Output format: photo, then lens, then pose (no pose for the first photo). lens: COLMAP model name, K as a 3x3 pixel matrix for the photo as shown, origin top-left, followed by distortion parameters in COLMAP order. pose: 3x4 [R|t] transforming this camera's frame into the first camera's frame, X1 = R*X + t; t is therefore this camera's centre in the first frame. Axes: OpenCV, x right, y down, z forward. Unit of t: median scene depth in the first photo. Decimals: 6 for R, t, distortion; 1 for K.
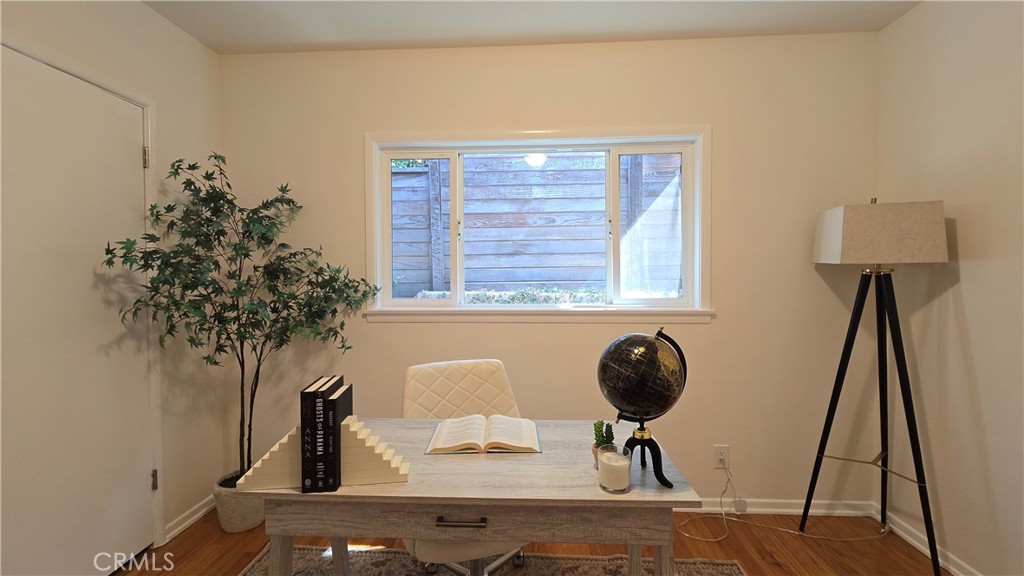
lens RADIAL K [[417.9, 0, 509.8], [0, 417.9, 283.9], [0, 0, 1]] dist [-0.005350, 0.001260]
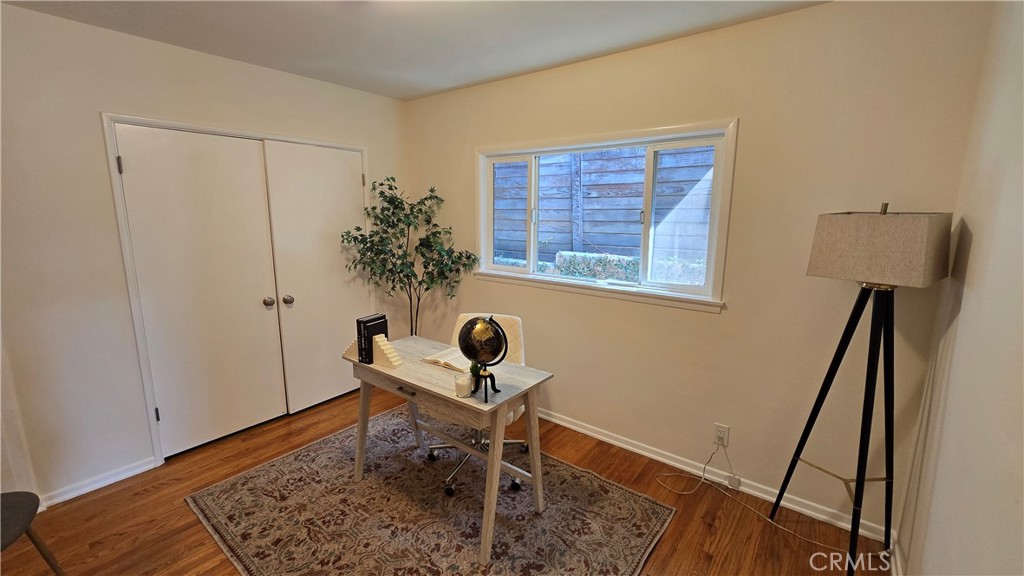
lens RADIAL K [[417.9, 0, 509.8], [0, 417.9, 283.9], [0, 0, 1]] dist [-0.005350, 0.001260]
pose [[0.823594, 0.107147, -0.556967, 0.631248], [-0.022285, 0.987349, 0.156989, -0.136575], [0.566742, -0.116883, 0.815562, -0.160078]]
